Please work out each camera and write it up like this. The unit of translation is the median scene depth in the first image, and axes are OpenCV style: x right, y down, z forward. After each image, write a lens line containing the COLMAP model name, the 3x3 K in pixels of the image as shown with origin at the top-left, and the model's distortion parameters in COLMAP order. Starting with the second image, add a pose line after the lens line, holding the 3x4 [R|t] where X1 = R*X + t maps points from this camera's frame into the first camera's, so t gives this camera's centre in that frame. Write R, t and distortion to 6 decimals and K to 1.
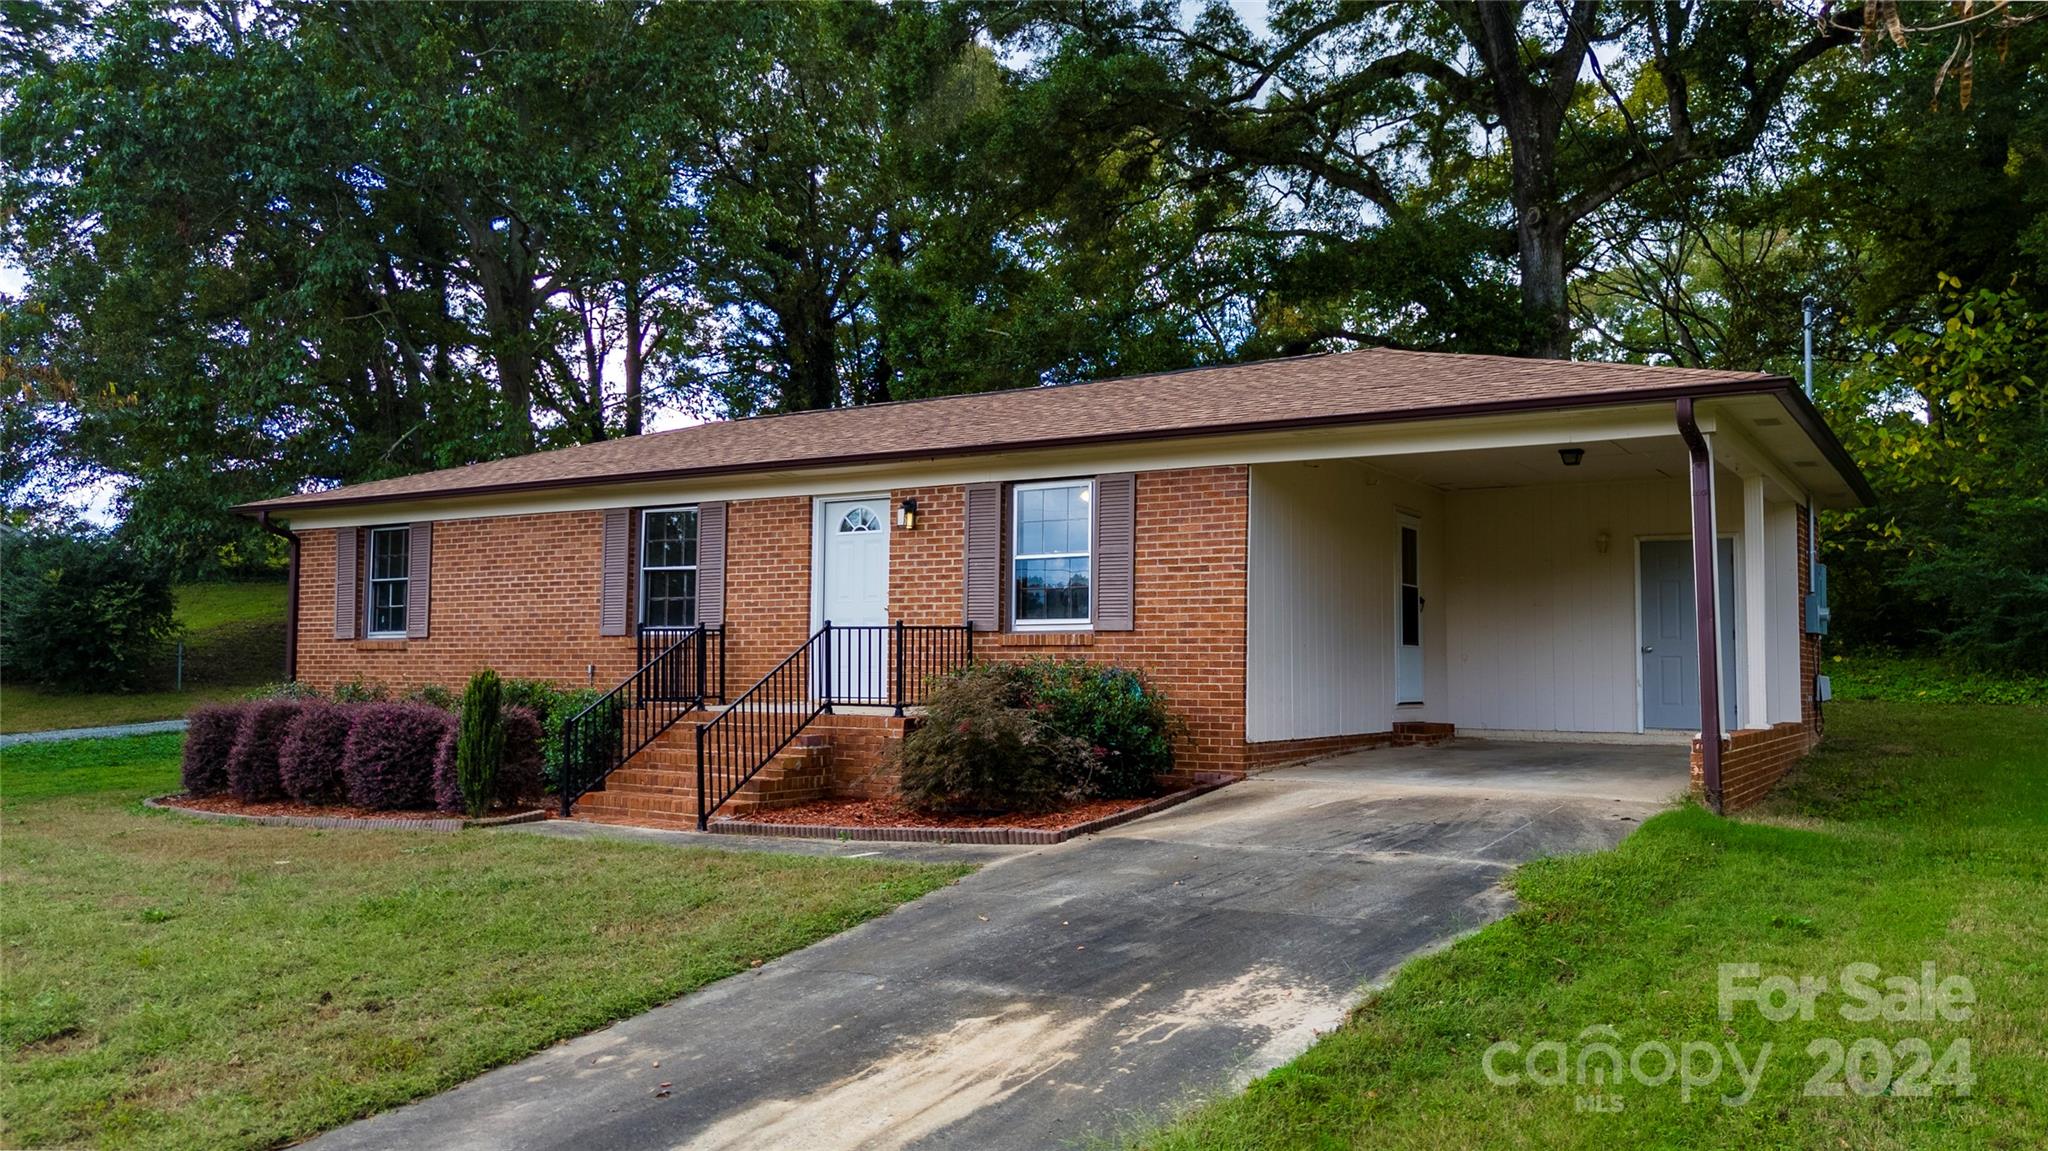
lens RADIAL K [[1642.6, 0, 1030.9], [0, 1642.6, 559.6], [0, 0, 1]] dist [0.019226, -0.000881]
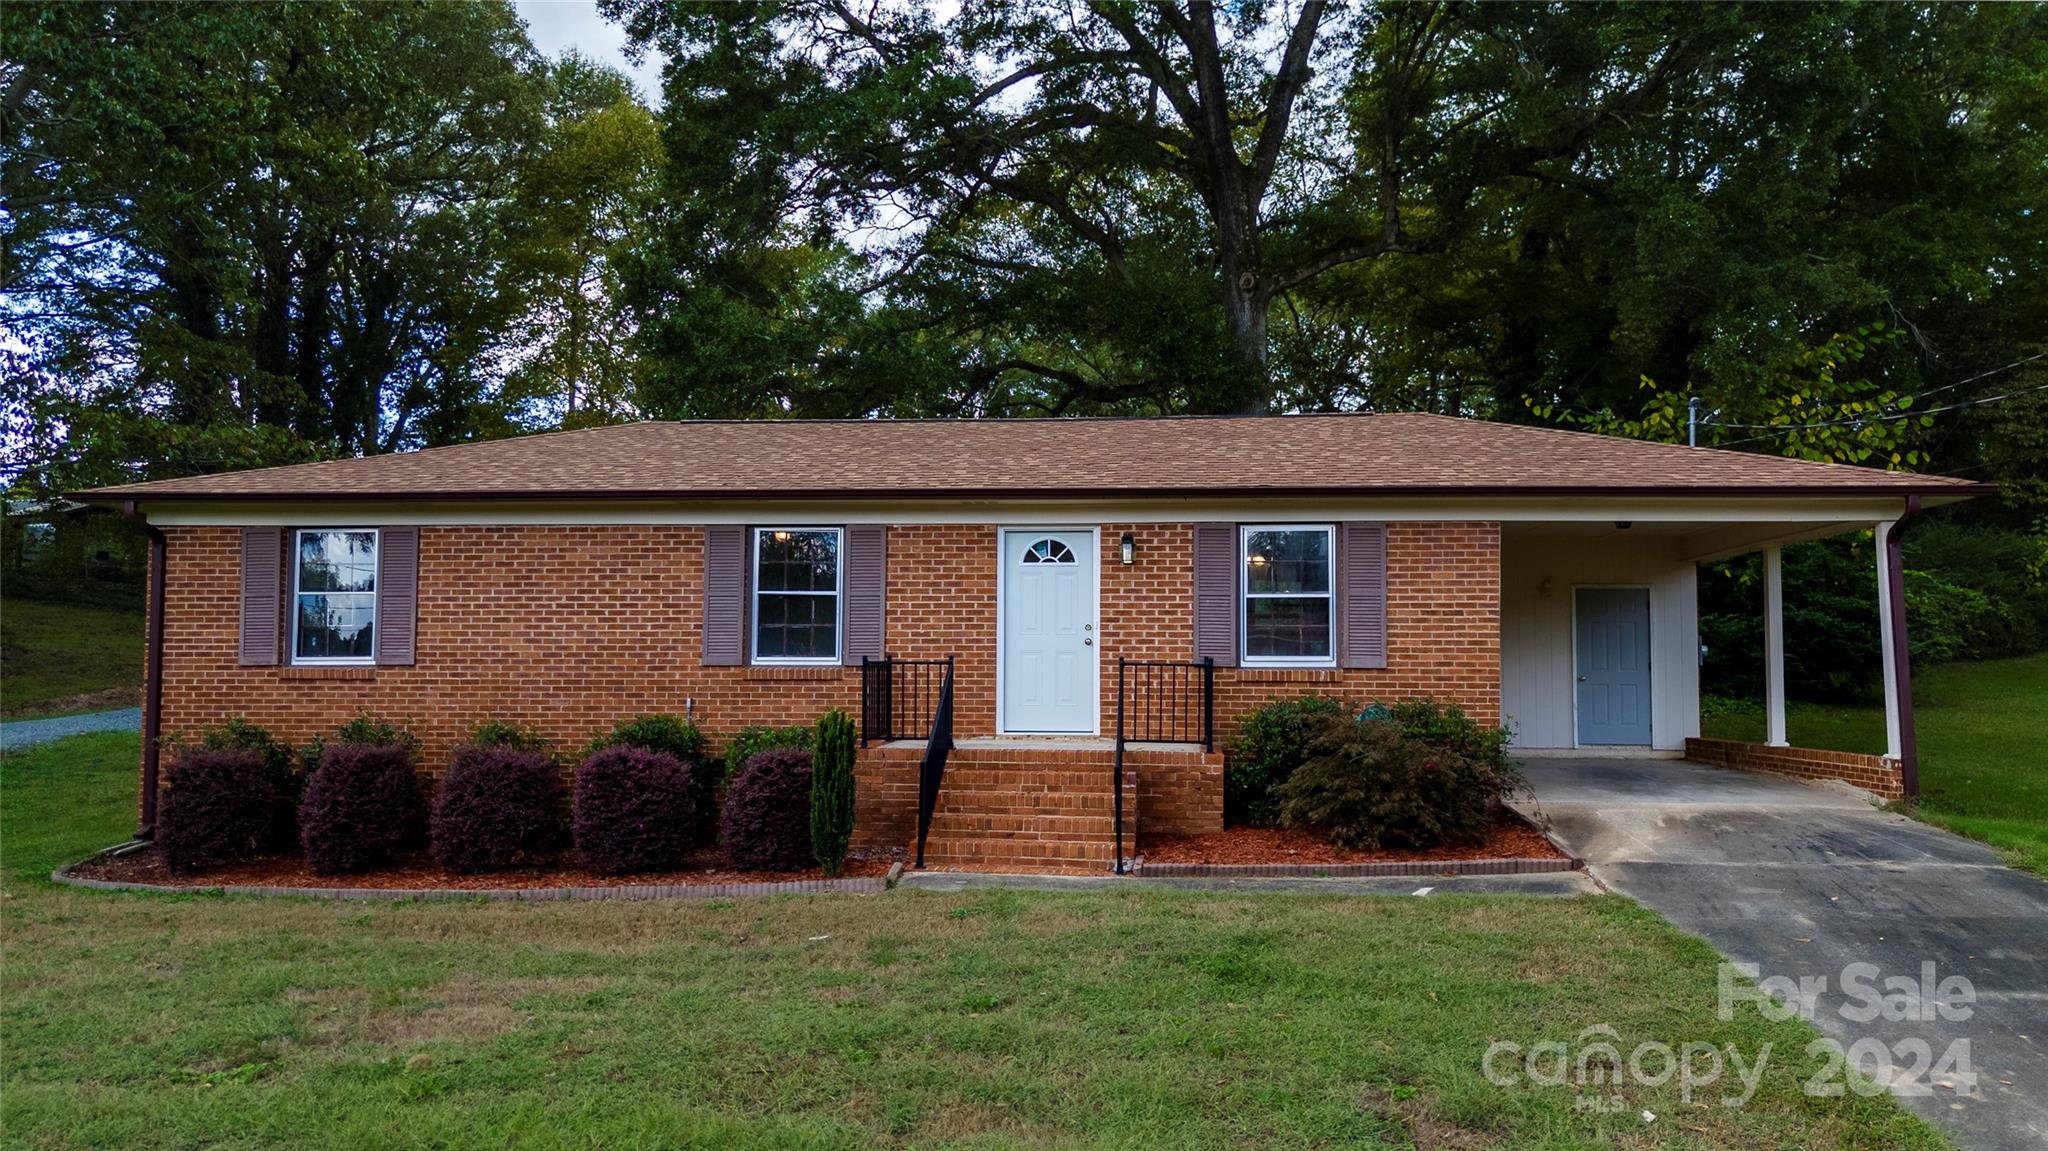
lens RADIAL K [[1642.6, 0, 1032.5], [0, 1642.6, 589.3], [0, 0, 1]] dist [0.019226, -0.000881]
pose [[0.885603, 0.022924, 0.463876, -0.602512], [-0.030943, 0.999474, 0.009681, -0.011225], [-0.463410, -0.022928, 0.885847, 0.138479]]
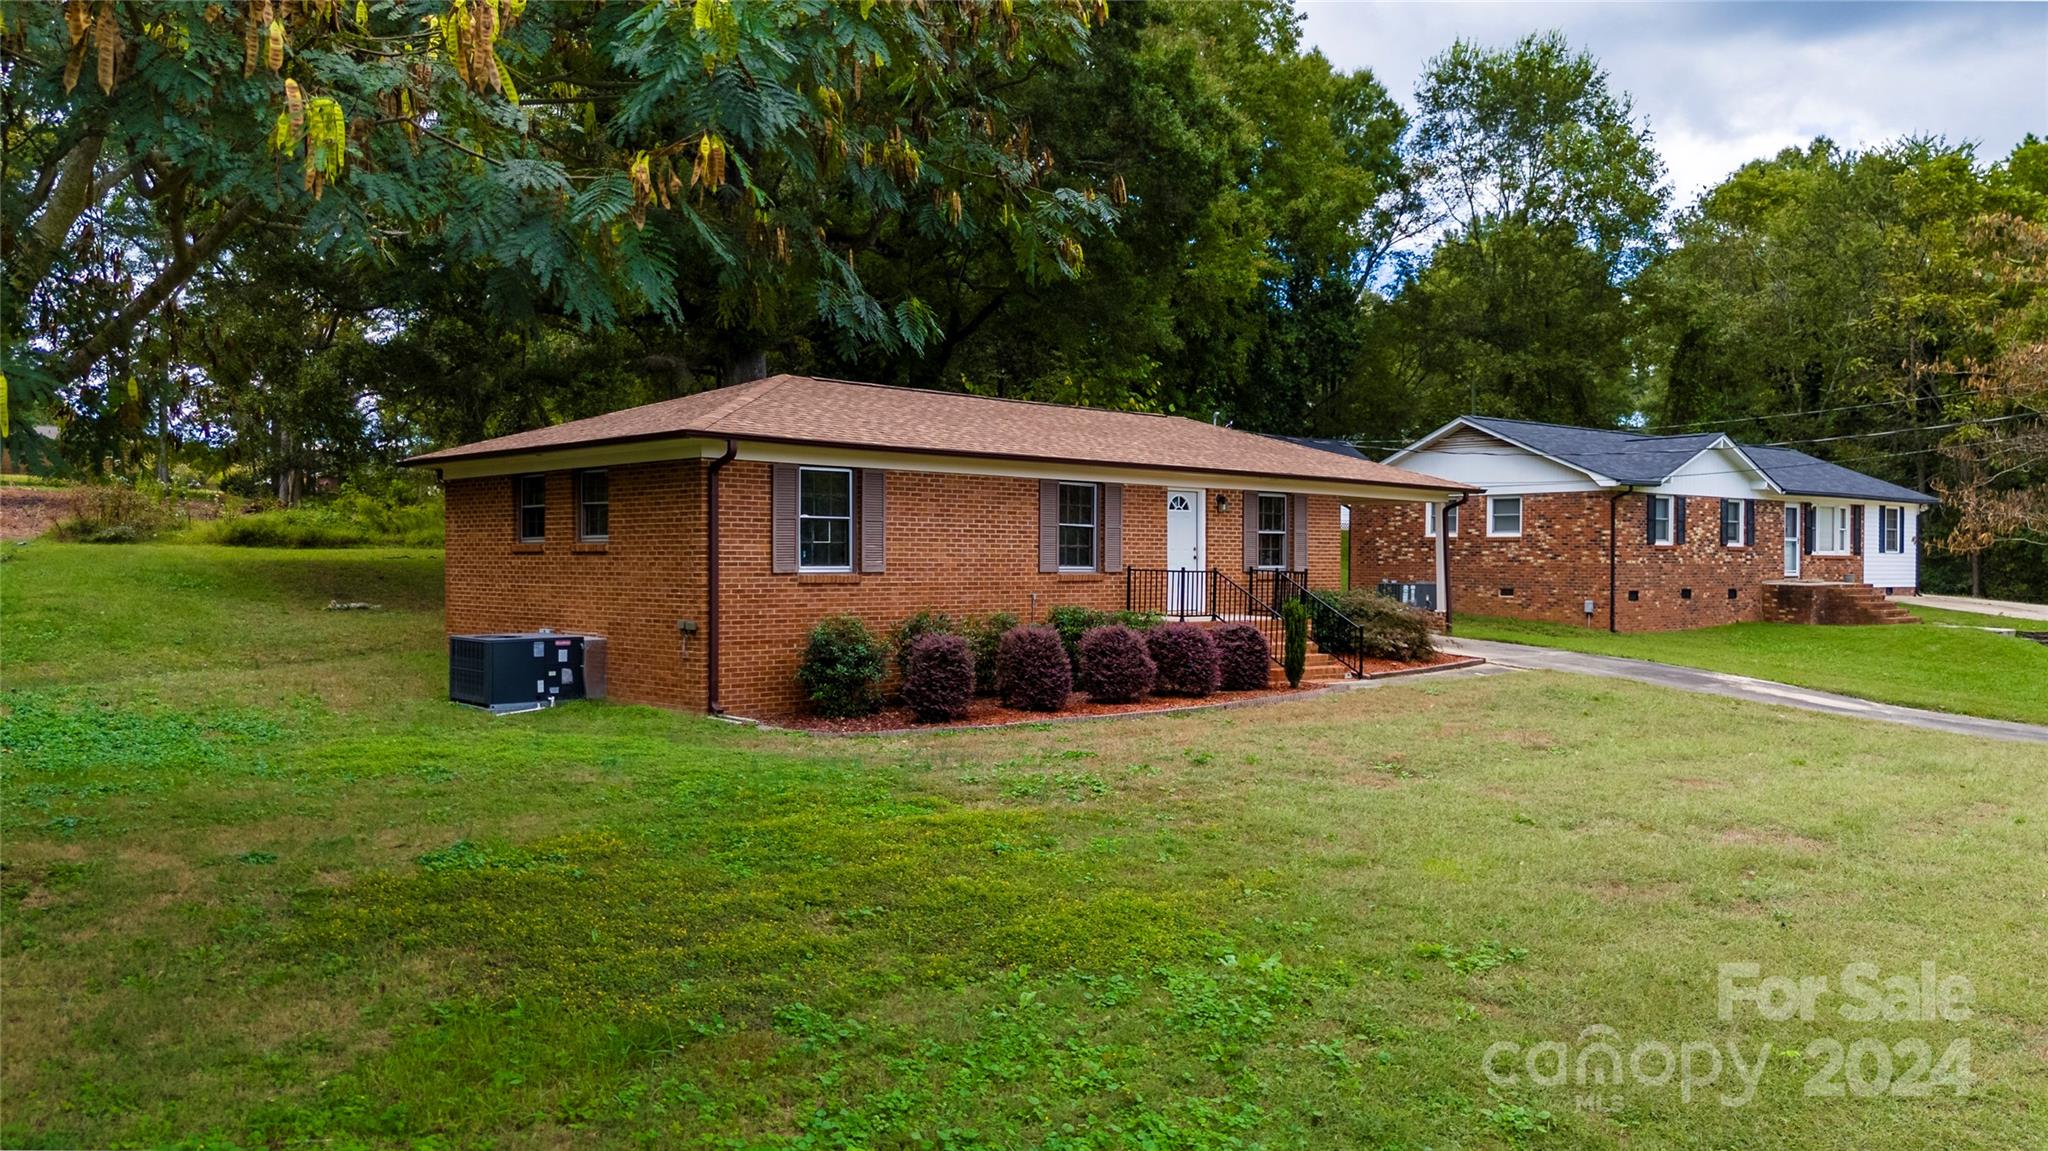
lens RADIAL K [[1642.6, 0, 1022.7], [0, 1642.6, 574.8], [0, 0, 1]] dist [0.019226, -0.000881]
pose [[0.240638, -0.001501, 0.970614, -1.831047], [-0.058996, 0.998127, 0.016171, 0.031576], [-0.968820, -0.061154, 0.240099, 0.797169]]
